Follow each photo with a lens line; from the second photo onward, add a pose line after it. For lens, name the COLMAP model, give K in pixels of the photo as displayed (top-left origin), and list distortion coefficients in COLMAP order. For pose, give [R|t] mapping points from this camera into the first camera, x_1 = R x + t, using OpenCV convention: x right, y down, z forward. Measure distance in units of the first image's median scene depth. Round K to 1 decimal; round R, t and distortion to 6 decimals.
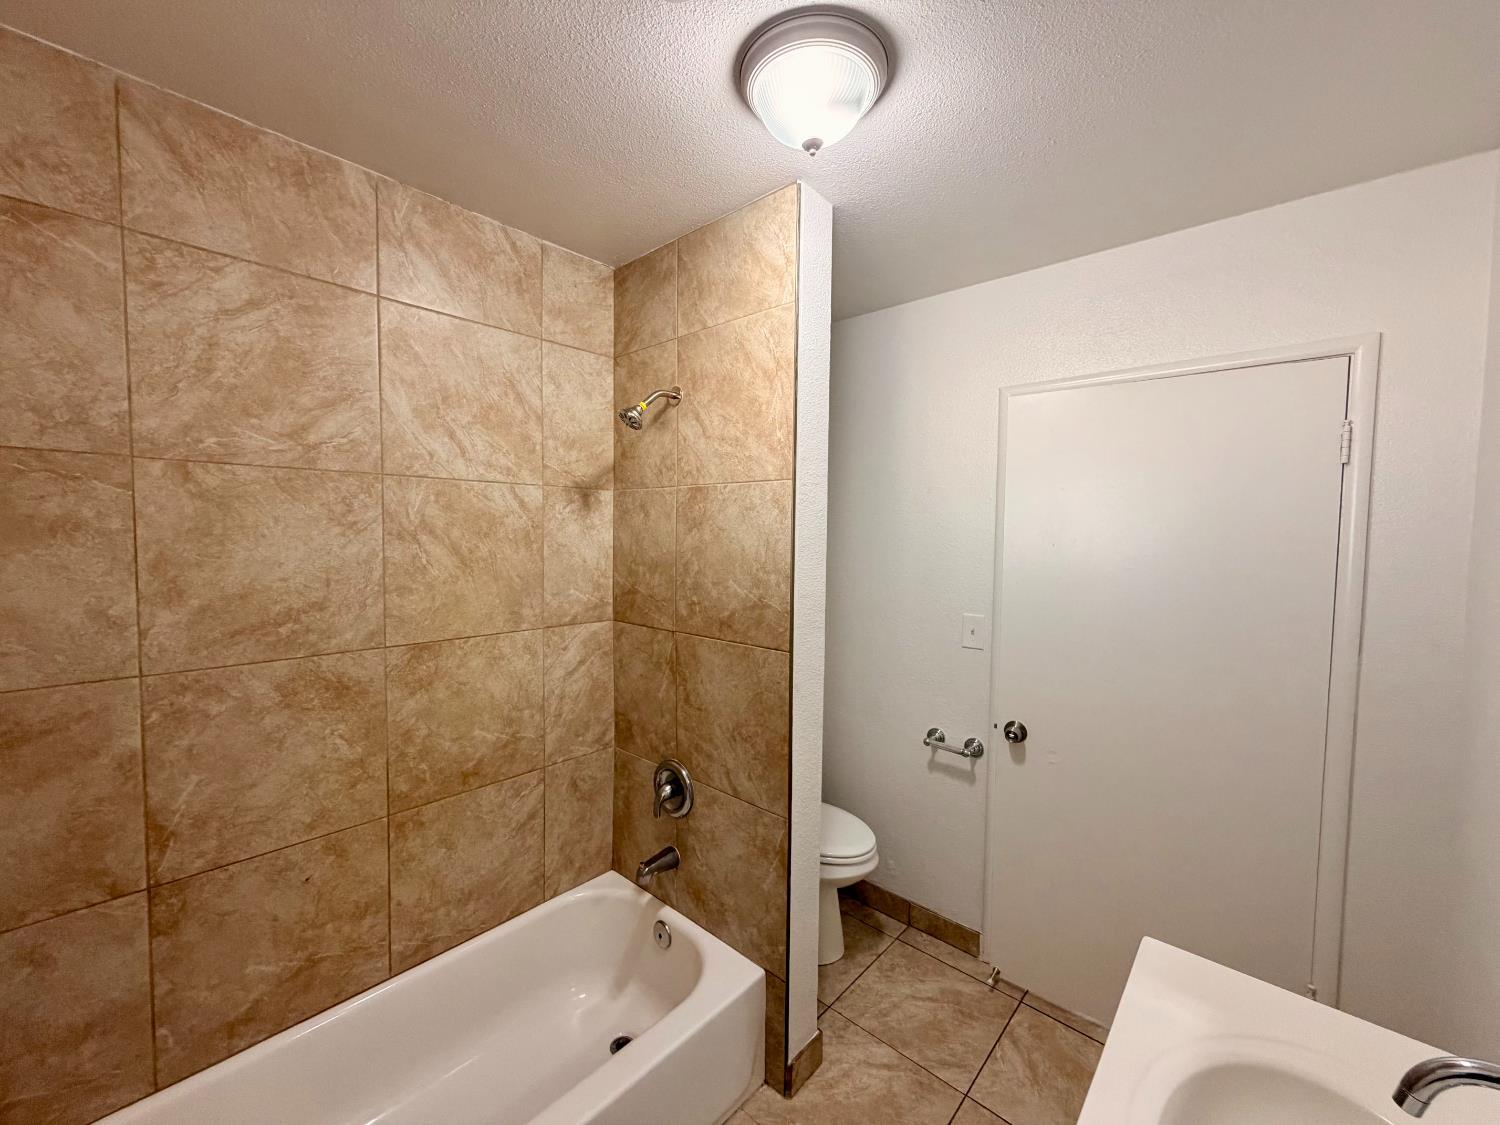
lens RADIAL K [[599.7, 0, 744.9], [0, 599.7, 562.9], [0, 0, 1]] dist [0.000511, 0.000091]
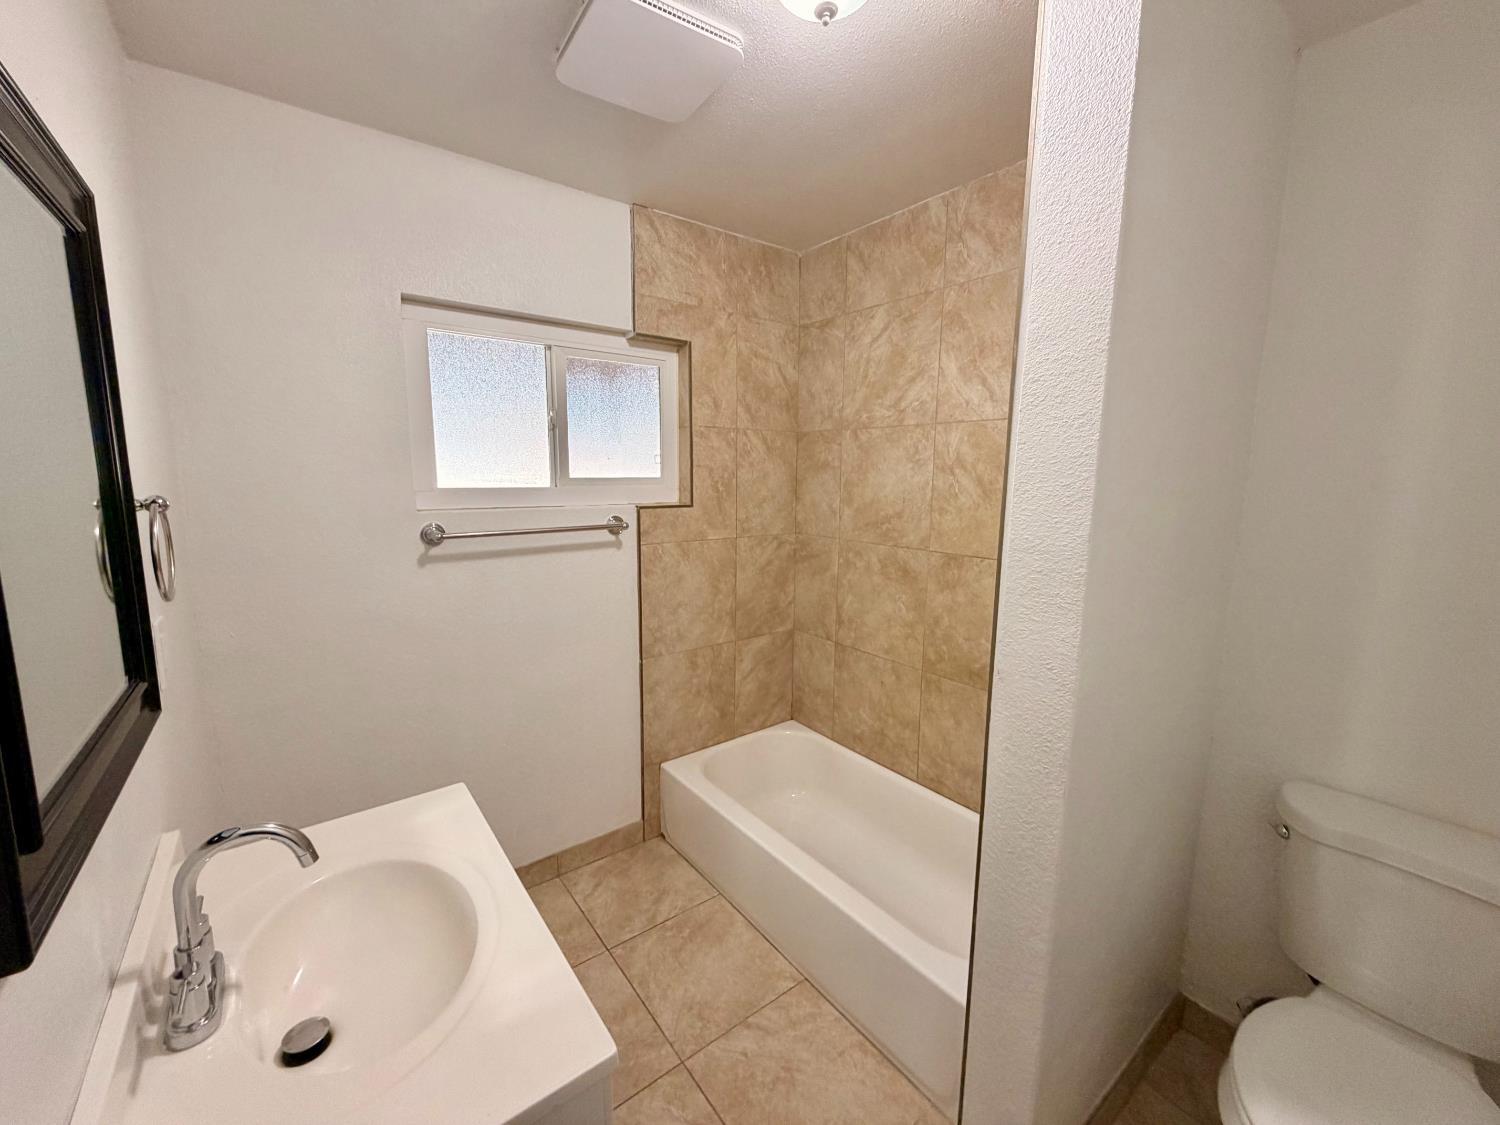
lens RADIAL K [[599.7, 0, 744.9], [0, 599.7, 562.9], [0, 0, 1]] dist [0.000511, 0.000091]
pose [[-0.182580, 0.136519, -0.973667, 0.891739], [-0.060304, 0.986894, 0.149682, -0.014233], [0.981340, 0.086045, -0.171954, 0.886787]]
